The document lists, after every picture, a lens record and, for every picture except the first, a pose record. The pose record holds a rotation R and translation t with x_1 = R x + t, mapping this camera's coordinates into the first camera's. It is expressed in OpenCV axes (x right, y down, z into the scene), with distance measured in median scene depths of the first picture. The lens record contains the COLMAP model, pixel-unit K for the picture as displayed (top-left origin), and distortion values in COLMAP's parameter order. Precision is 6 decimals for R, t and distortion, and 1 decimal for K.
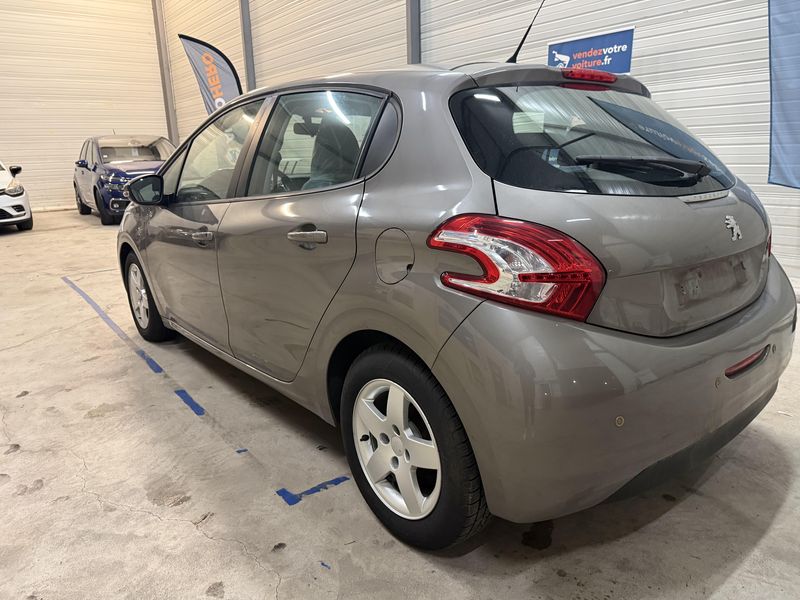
lens RADIAL K [[572.3, 0, 397.4], [0, 572.3, 308.2], [0, 0, 1]] dist [0.003735, -0.002204]
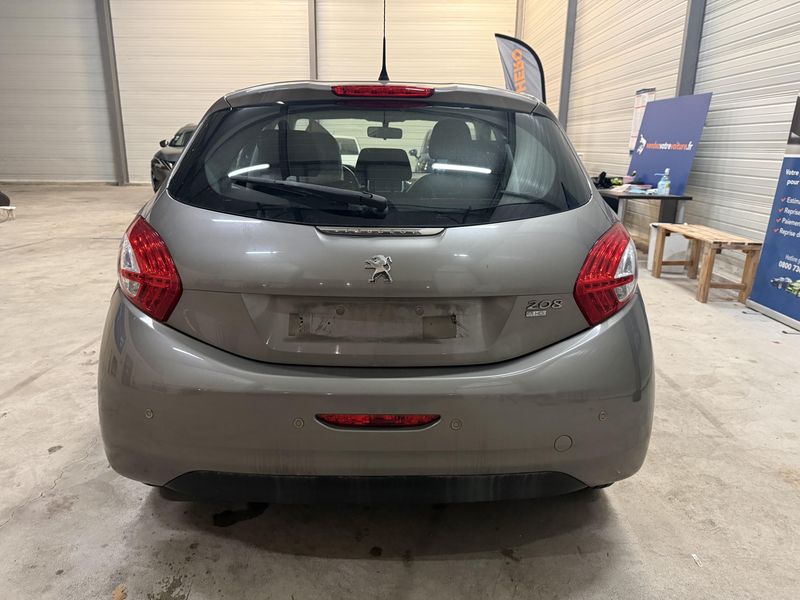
lens RADIAL K [[572.3, 0, 397.4], [0, 572.3, 308.2], [0, 0, 1]] dist [0.003735, -0.002204]
pose [[0.778231, 0.208215, -0.592455, 1.041930], [-0.197180, 0.976740, 0.084261, -0.145886], [0.596219, 0.051245, 0.801185, 0.284598]]
